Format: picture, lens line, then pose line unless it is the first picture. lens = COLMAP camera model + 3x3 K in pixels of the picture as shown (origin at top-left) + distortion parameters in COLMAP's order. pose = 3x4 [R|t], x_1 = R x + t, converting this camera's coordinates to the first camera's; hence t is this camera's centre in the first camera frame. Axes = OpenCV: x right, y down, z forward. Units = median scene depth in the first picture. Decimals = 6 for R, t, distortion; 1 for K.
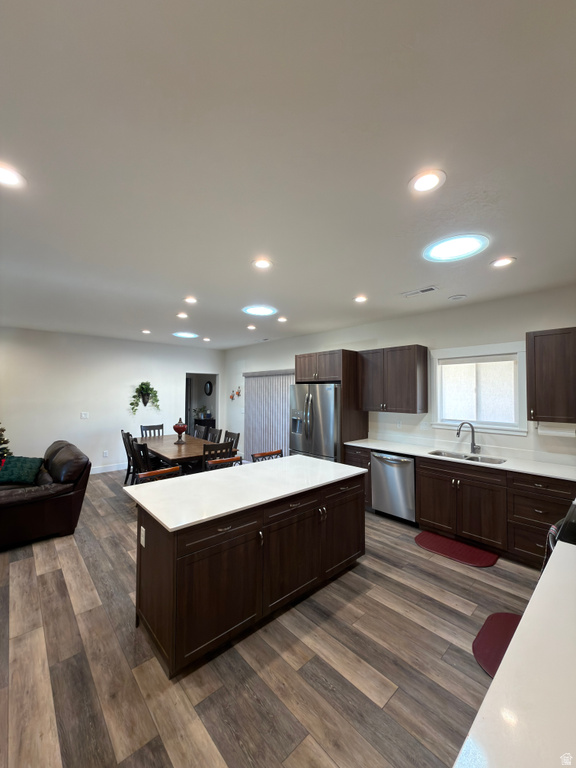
lens RADIAL K [[305.7, 0, 289.1], [0, 305.7, 382.6], [0, 0, 1]] dist [0.001577, 0.000078]
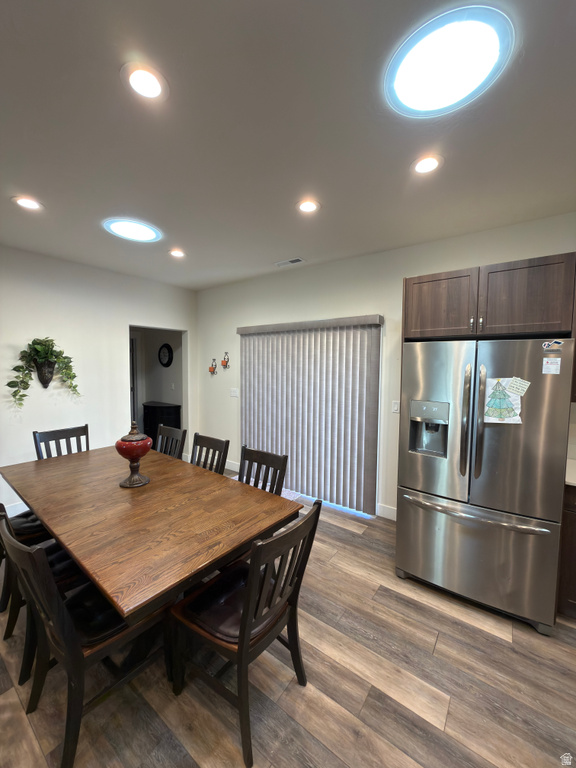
lens RADIAL K [[305.7, 0, 289.1], [0, 305.7, 382.6], [0, 0, 1]] dist [0.001577, 0.000078]
pose [[0.981377, -0.005425, 0.192014, -0.187967], [-0.012674, 0.995594, 0.092906, 0.018318], [-0.191672, -0.093609, 0.976985, 0.463630]]
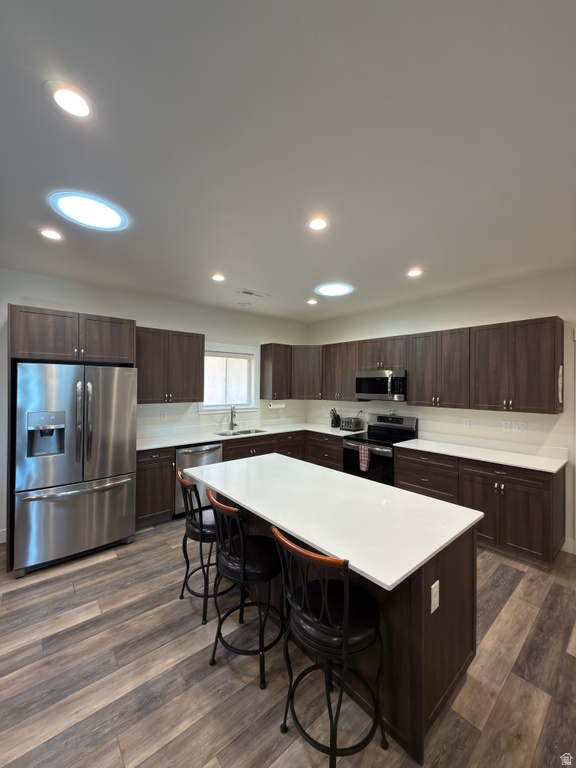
lens RADIAL K [[305.7, 0, 289.1], [0, 305.7, 382.6], [0, 0, 1]] dist [0.001577, 0.000078]
pose [[0.031870, 0.002942, 0.999488, -0.370628], [-0.034986, 0.999386, -0.001826, 0.017770], [-0.998880, -0.034910, 0.031953, 0.421497]]
